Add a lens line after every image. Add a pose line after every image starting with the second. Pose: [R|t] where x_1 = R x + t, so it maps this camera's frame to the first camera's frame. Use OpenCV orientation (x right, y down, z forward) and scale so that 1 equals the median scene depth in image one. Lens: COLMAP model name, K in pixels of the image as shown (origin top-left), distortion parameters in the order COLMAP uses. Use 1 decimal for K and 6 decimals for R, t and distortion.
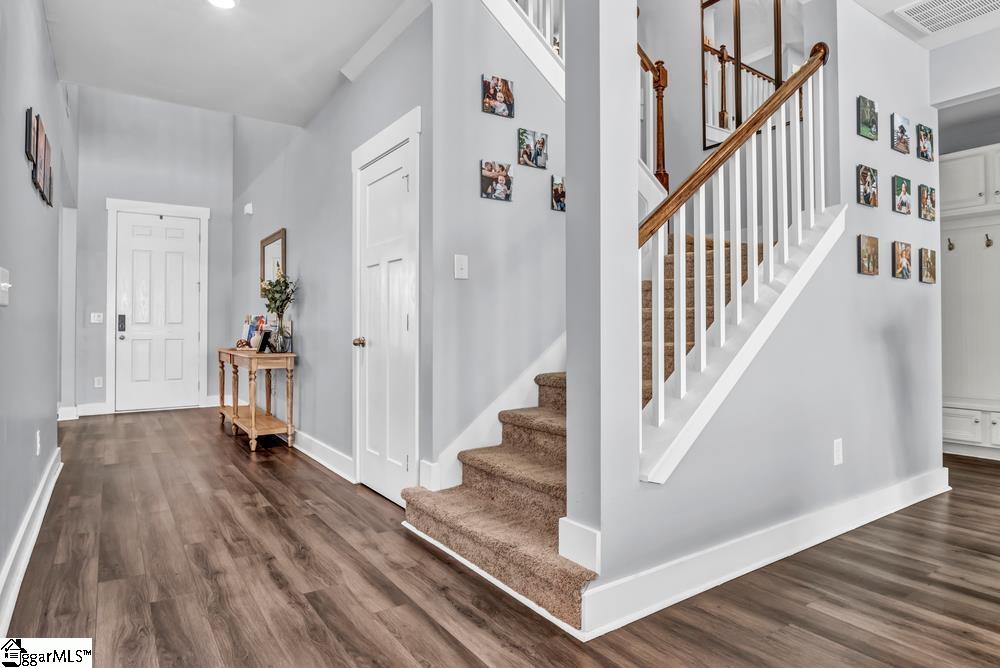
lens RADIAL K [[567.5, 0, 523.5], [0, 567.5, 324.9], [0, 0, 1]] dist [-0.002793, -0.000930]
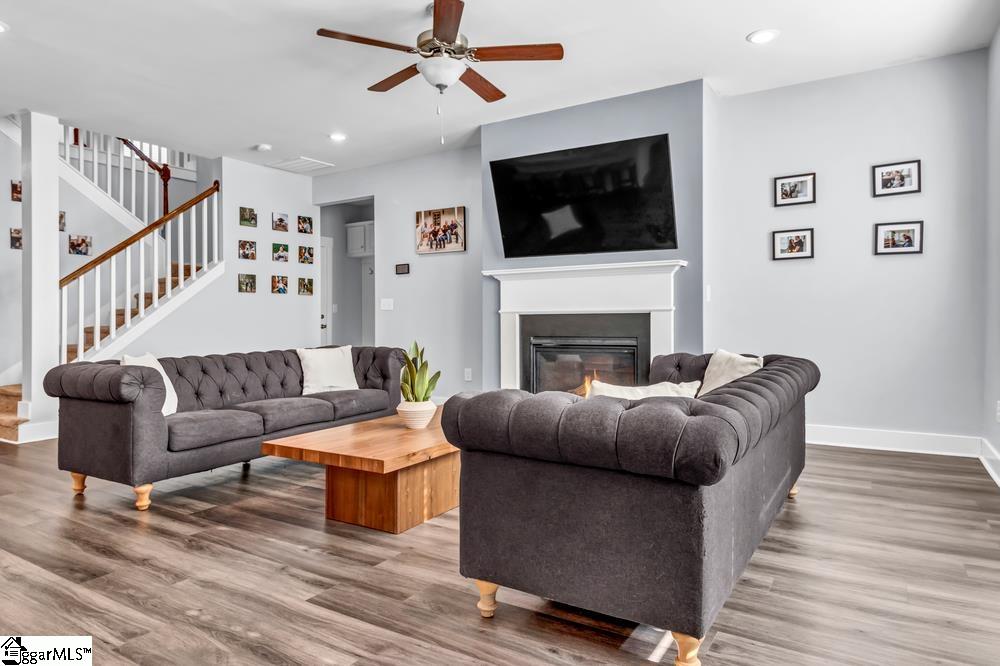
lens RADIAL K [[567.5, 0, 518.8], [0, 567.5, 318.6], [0, 0, 1]] dist [-0.002793, -0.000930]
pose [[0.918530, -0.010900, 0.395201, 0.678211], [0.006493, 0.999901, 0.012487, -0.012520], [-0.395298, -0.008903, 0.918510, -1.266416]]
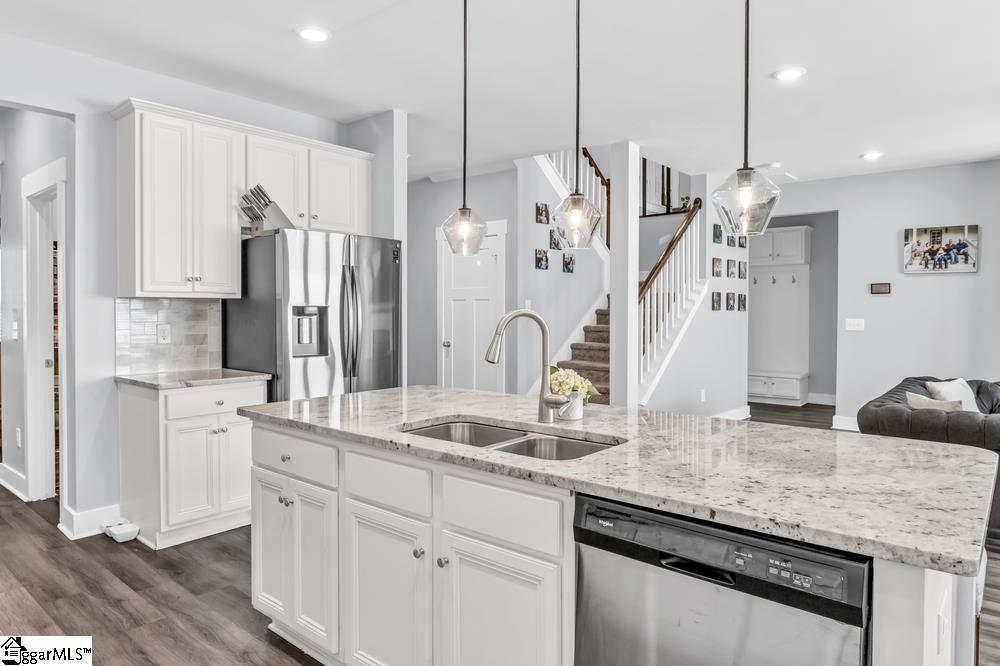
lens RADIAL K [[619.9, 0, 505.2], [0, 619.9, 327.1], [0, 0, 1]] dist [-0.022411, 0.001385]
pose [[0.969161, -0.002252, 0.246418, -0.659896], [-0.008839, 0.998997, 0.043895, -0.117747], [-0.246270, -0.044719, 0.968169, -0.945326]]
